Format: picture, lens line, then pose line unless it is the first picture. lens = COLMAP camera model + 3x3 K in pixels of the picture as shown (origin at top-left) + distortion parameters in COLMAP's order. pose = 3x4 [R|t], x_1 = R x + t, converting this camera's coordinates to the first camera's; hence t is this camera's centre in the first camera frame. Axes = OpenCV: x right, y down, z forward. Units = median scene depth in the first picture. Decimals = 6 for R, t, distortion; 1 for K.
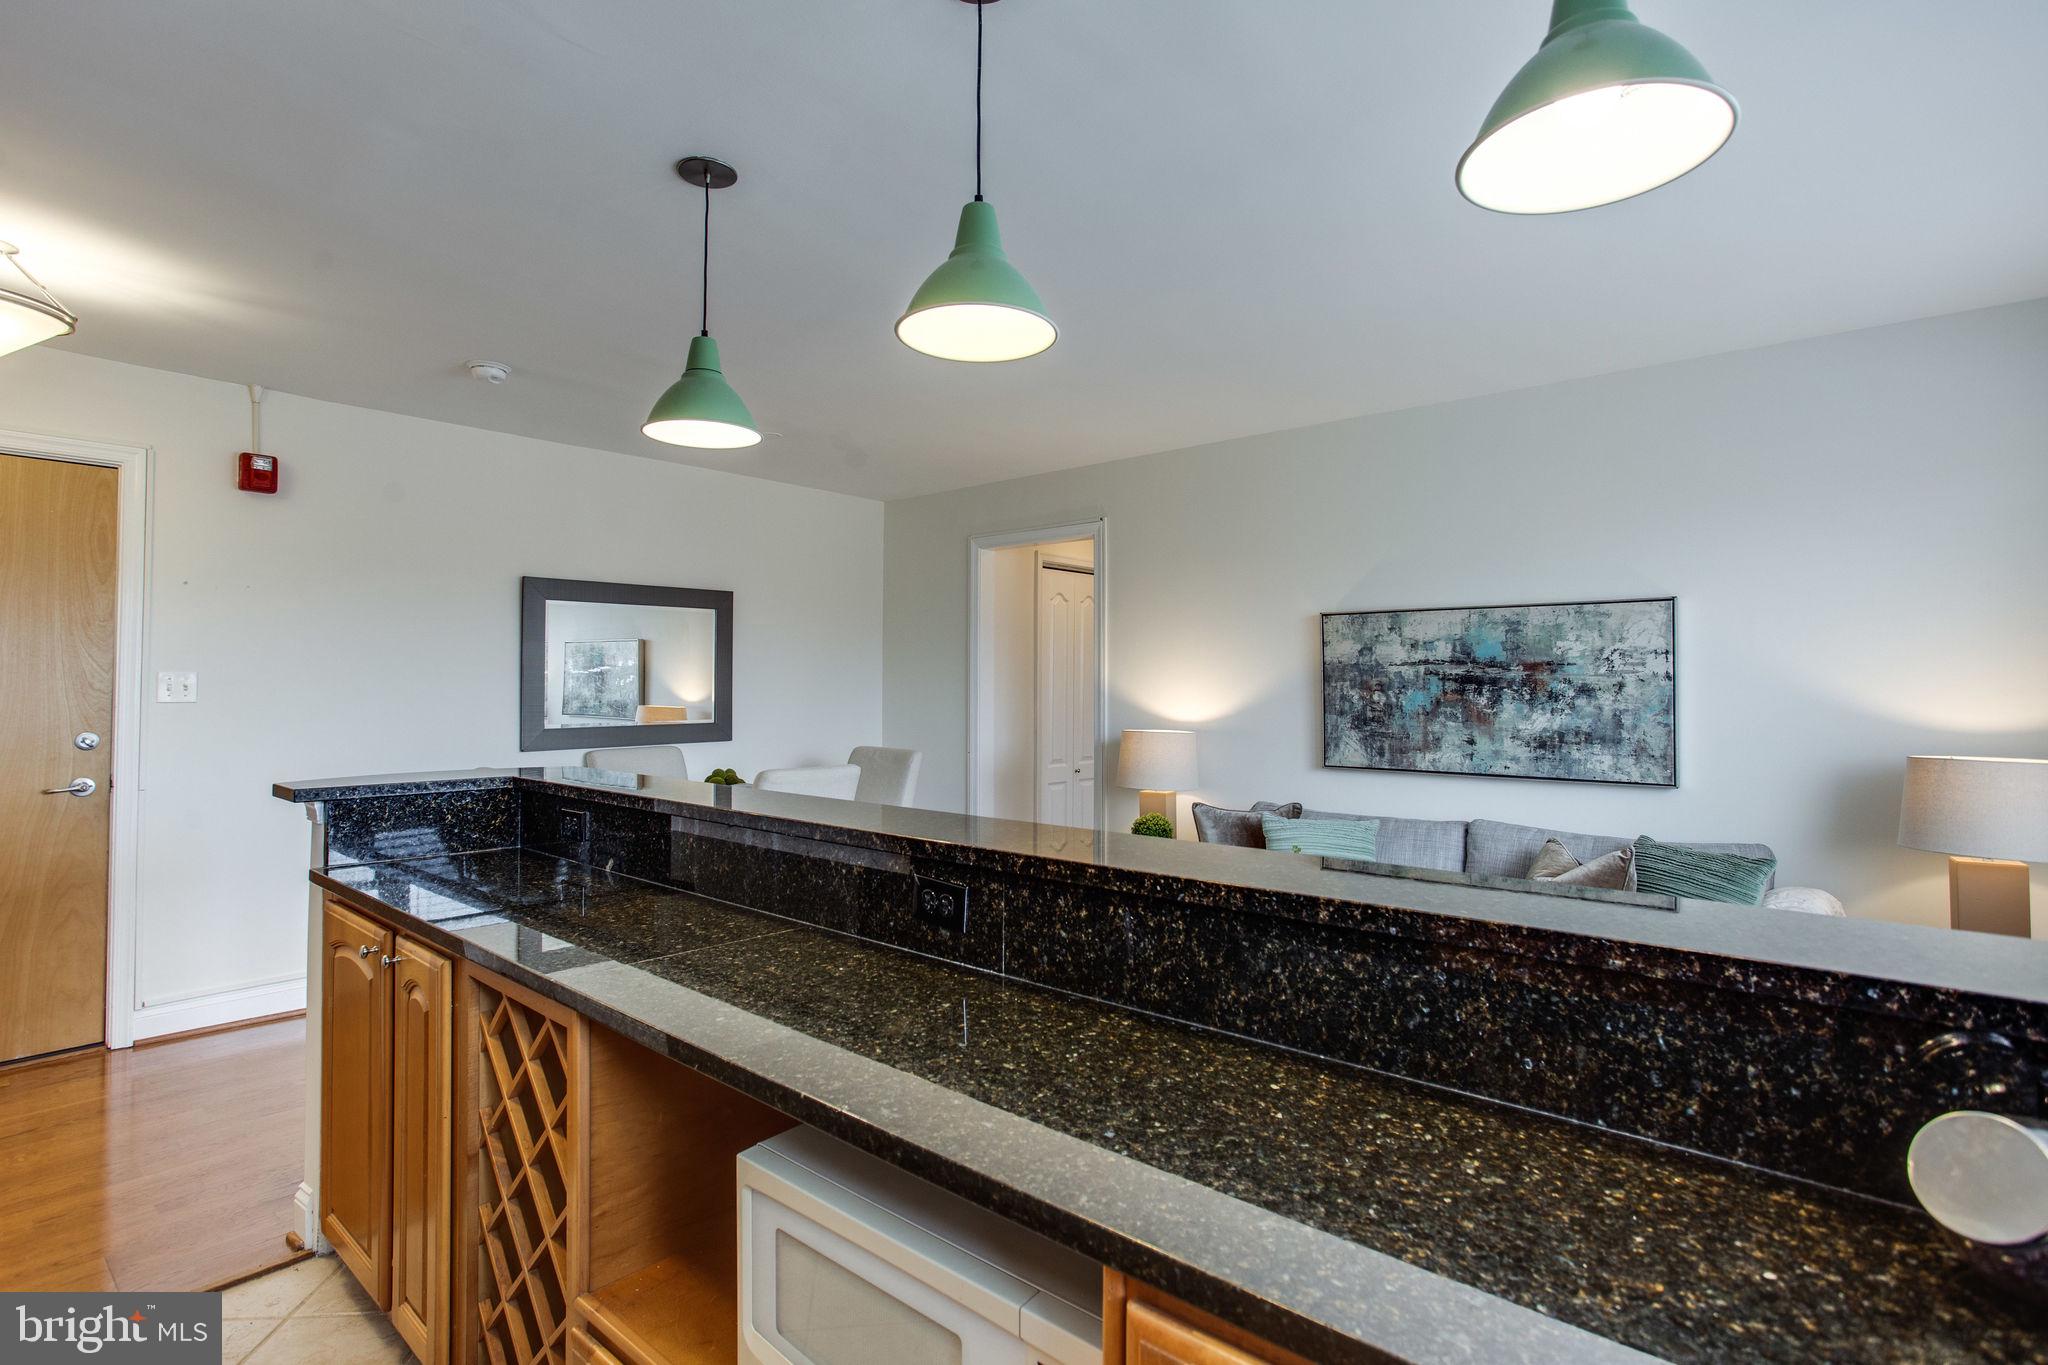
lens RADIAL K [[993.3, 0, 1031.2], [0, 993.3, 677.1], [0, 0, 1]] dist [-0.044691, 0.021395]
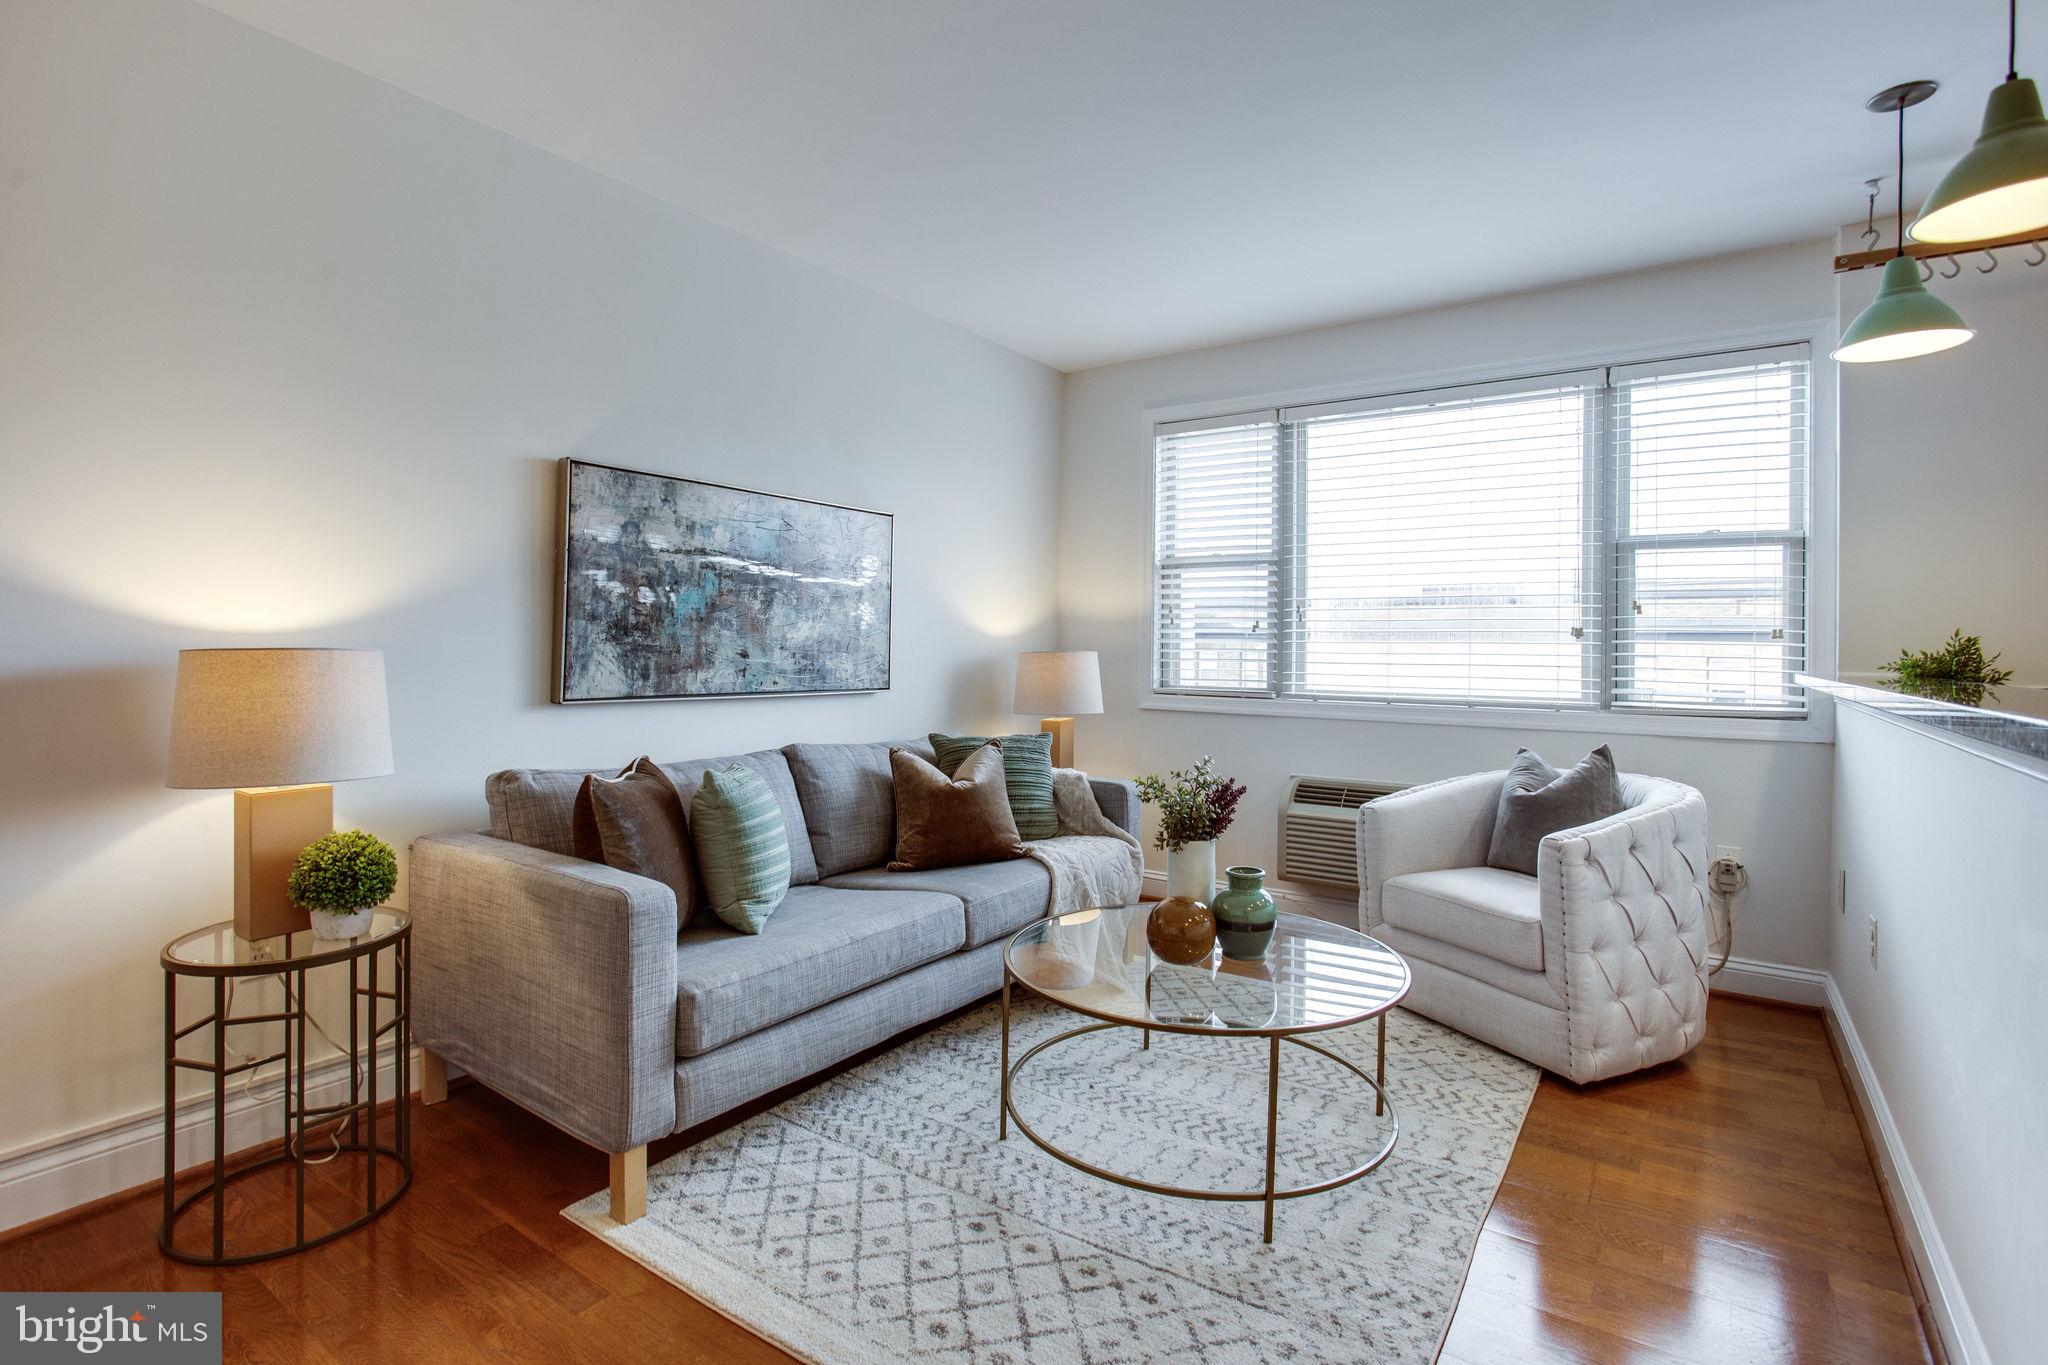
lens RADIAL K [[993.3, 0, 1020.7], [0, 993.3, 640.1], [0, 0, 1]] dist [-0.044691, 0.021395]
pose [[-0.100448, 0.003585, 0.994936, -0.420669], [-0.023112, 0.999715, -0.005936, 0.056856], [-0.994674, -0.023592, -0.100337, 0.909685]]
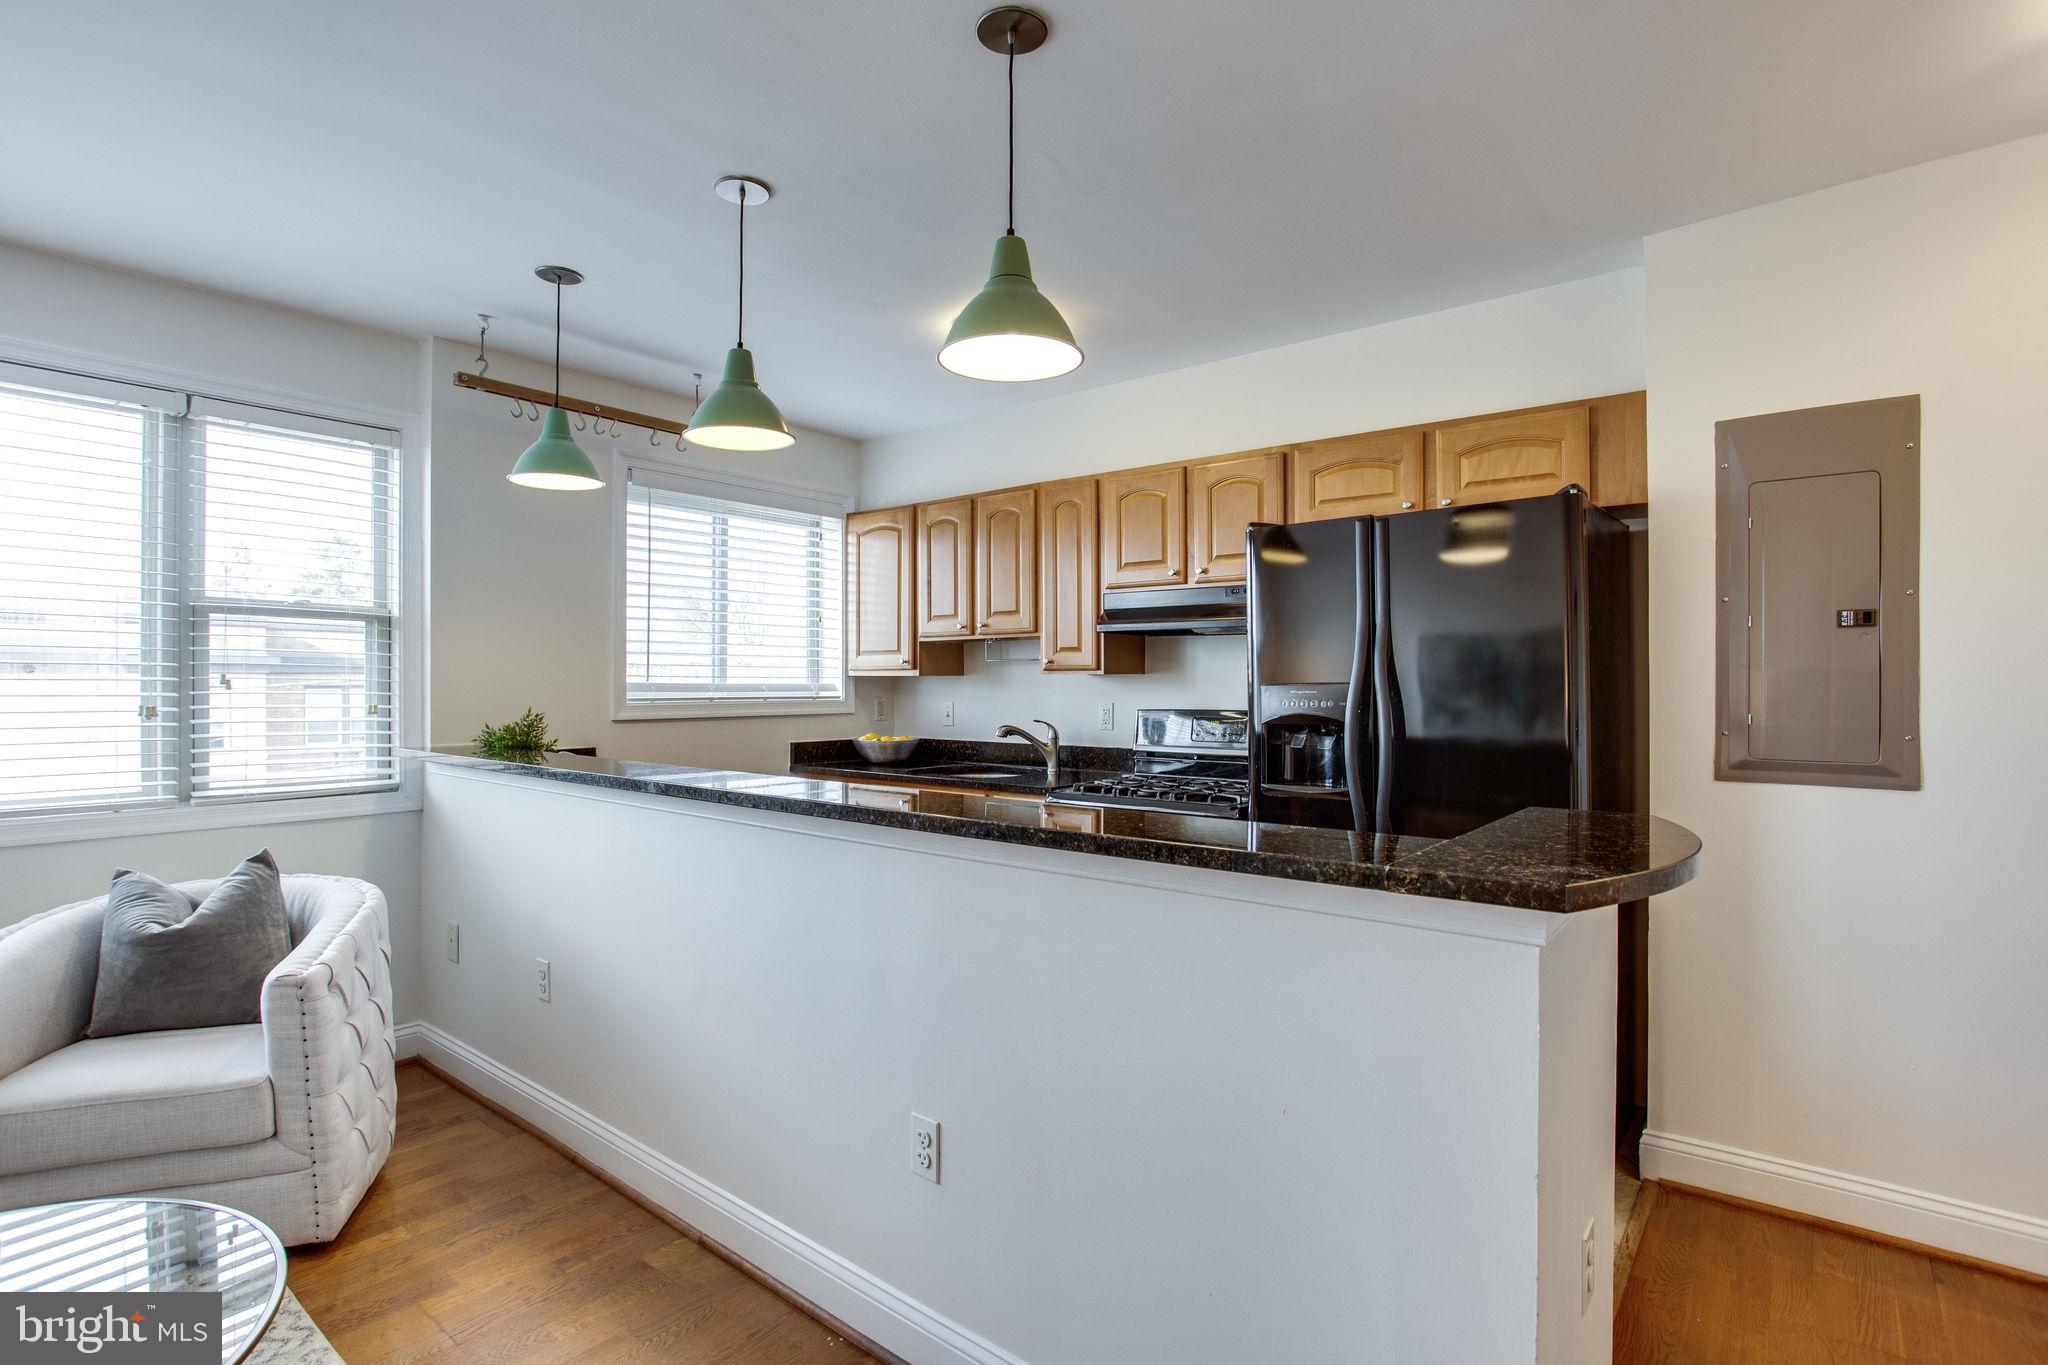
lens RADIAL K [[993.3, 0, 1030.8], [0, 993.3, 684.5], [0, 0, 1]] dist [-0.044691, 0.021395]
pose [[-0.999269, -0.005333, -0.037857, -0.186151], [-0.004960, 0.999938, -0.009921, 0.012401], [0.037907, -0.009726, -0.999234, 1.069036]]
